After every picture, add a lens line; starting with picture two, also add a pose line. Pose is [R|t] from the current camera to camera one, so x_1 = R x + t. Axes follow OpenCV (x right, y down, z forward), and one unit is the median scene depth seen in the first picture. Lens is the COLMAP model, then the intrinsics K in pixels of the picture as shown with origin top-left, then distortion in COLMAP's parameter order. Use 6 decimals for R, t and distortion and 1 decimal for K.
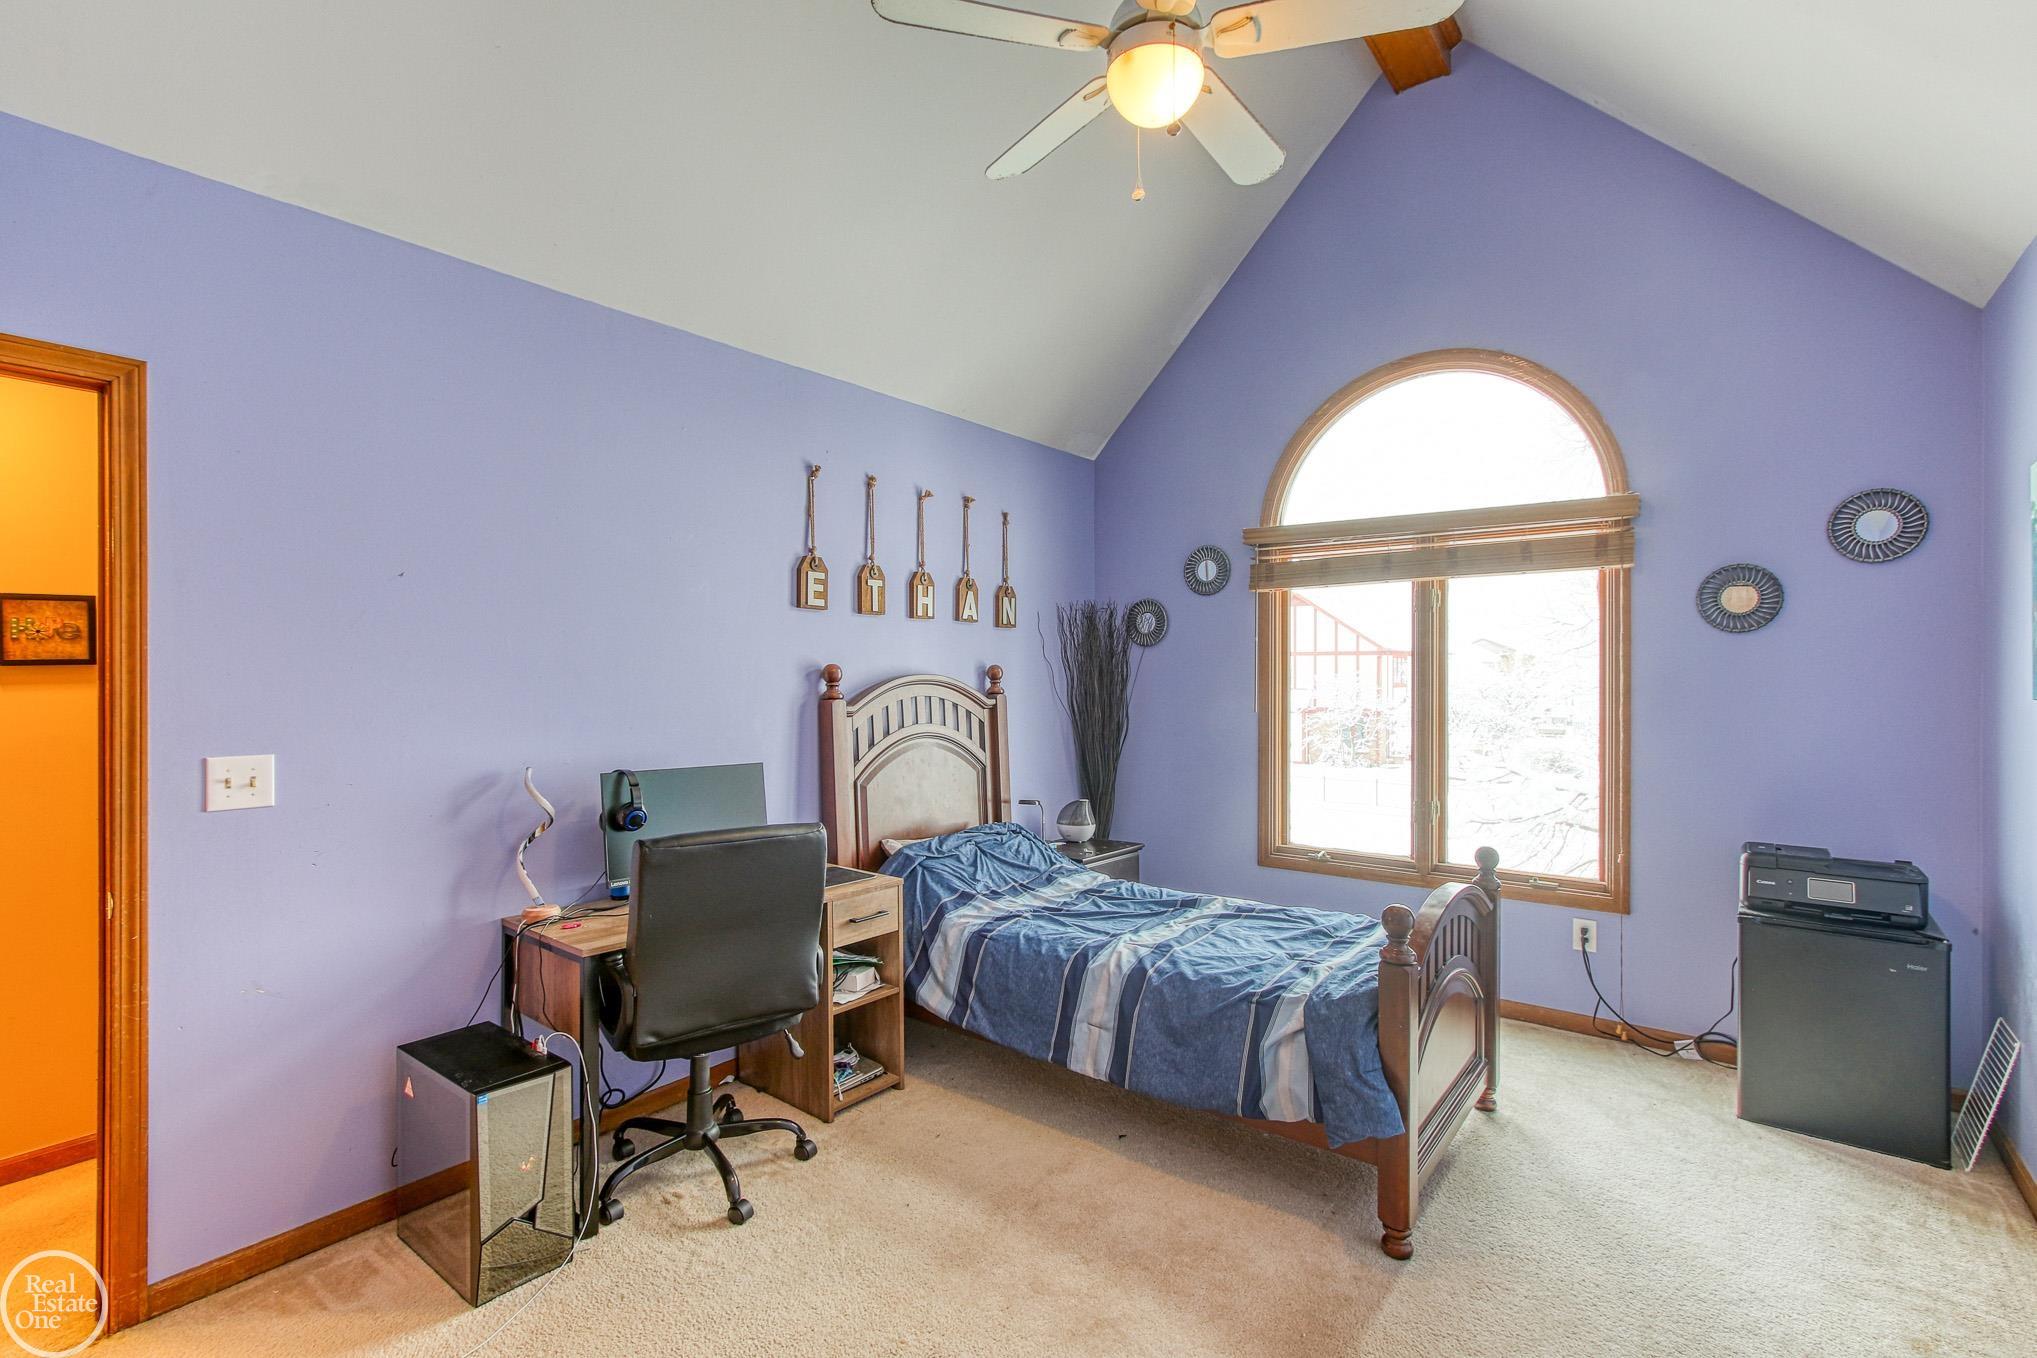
lens RADIAL K [[931.8, 0, 1007.3], [0, 931.8, 683.8], [0, 0, 1]] dist [0.001802, 0.000655]
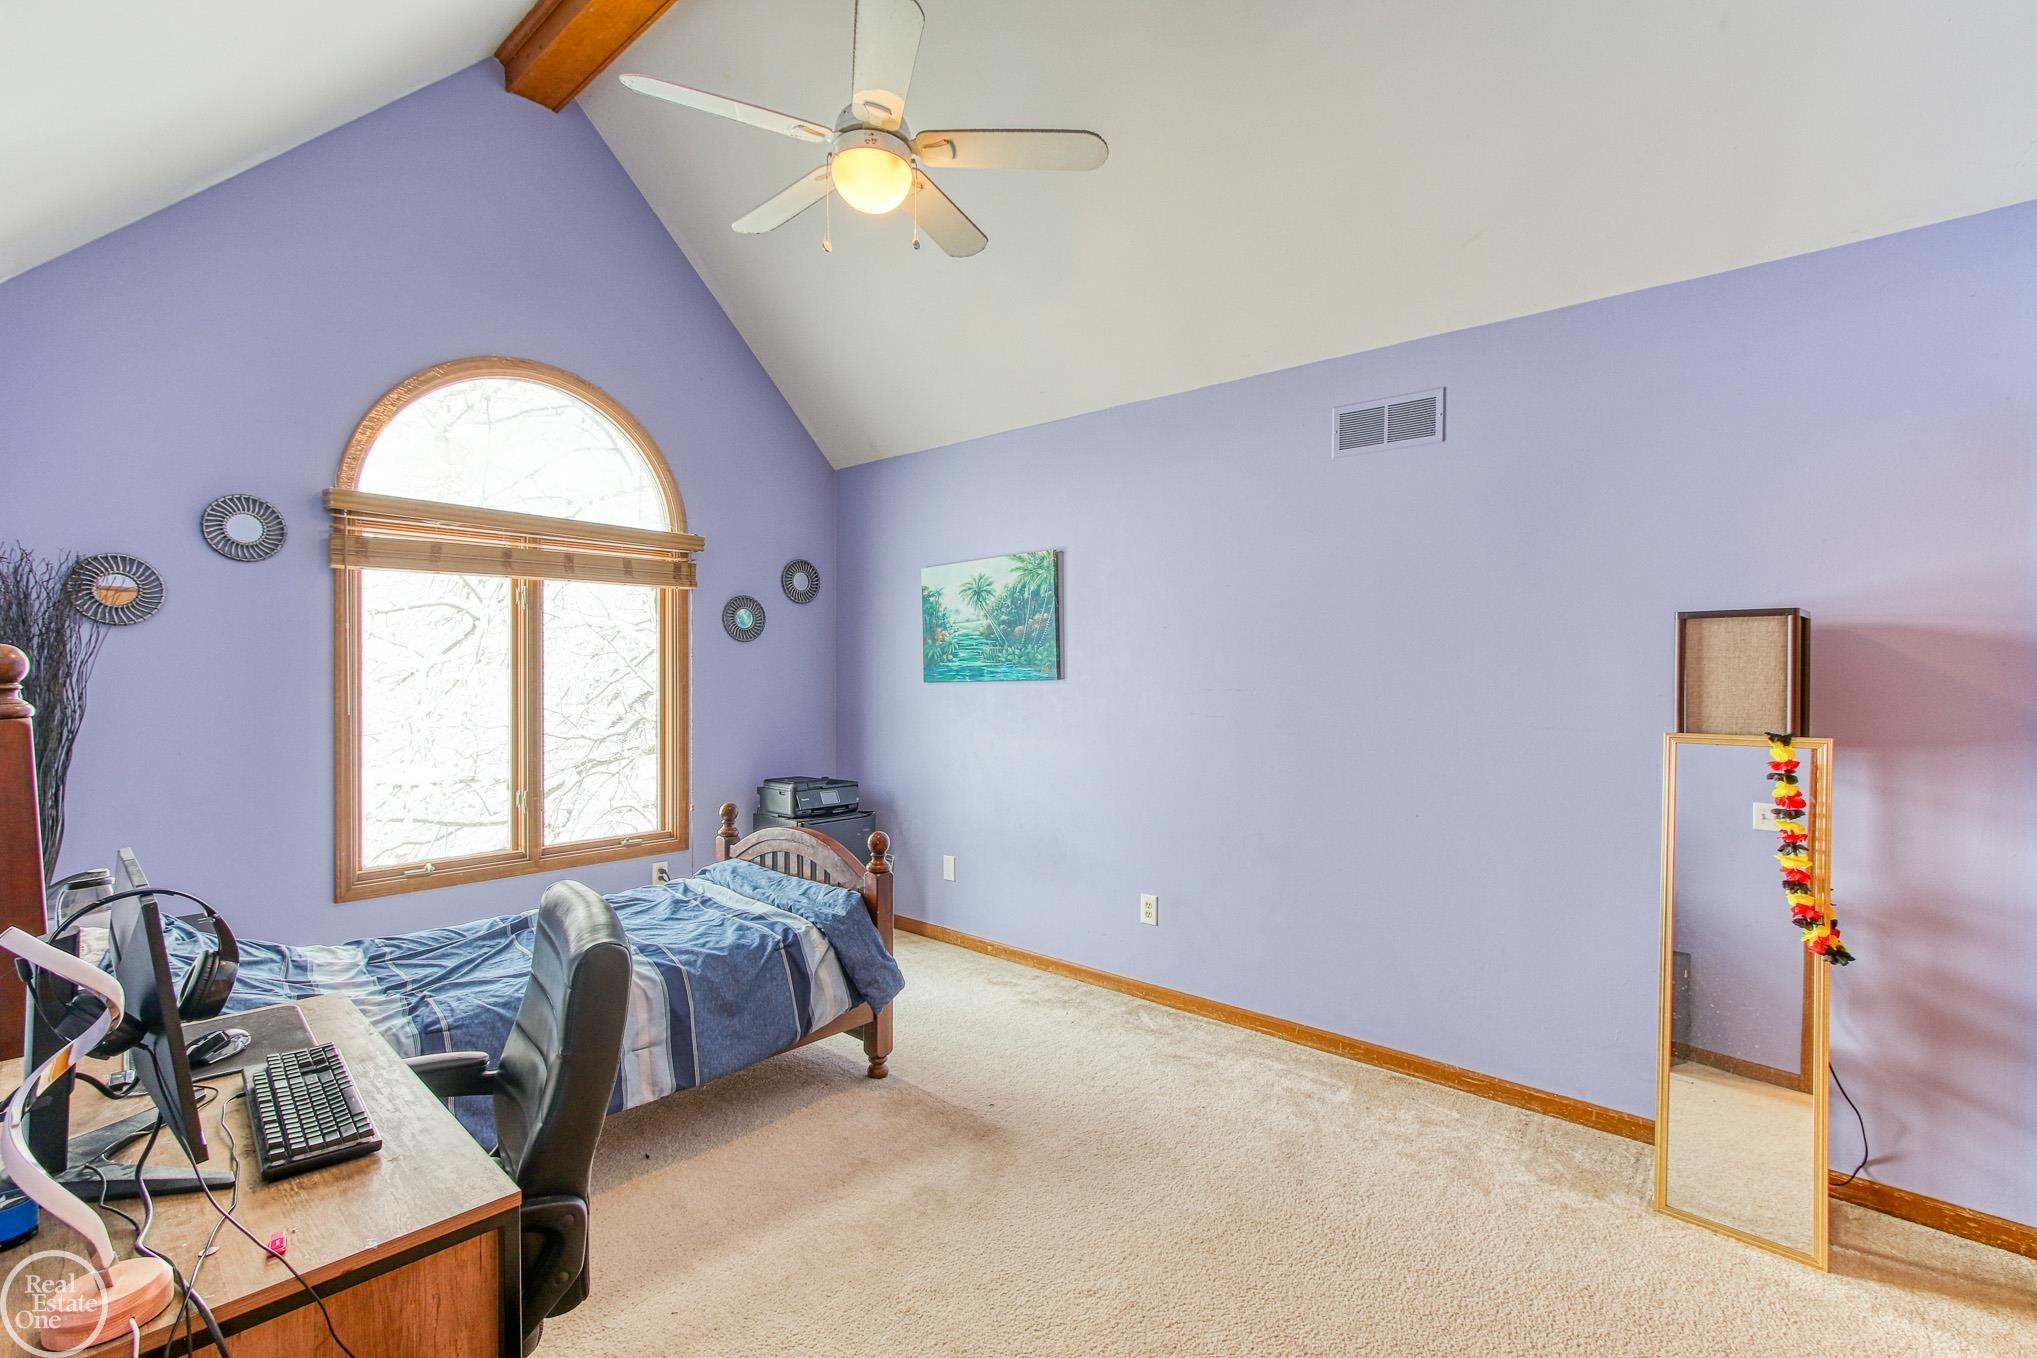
lens RADIAL K [[931.8, 0, 1007.2], [0, 931.8, 672.4], [0, 0, 1]] dist [0.001802, 0.000655]
pose [[0.073980, -0.002299, 0.997257, -0.618213], [0.007250, 0.999972, 0.001767, -0.004785], [-0.997233, 0.007100, 0.073995, 0.435254]]
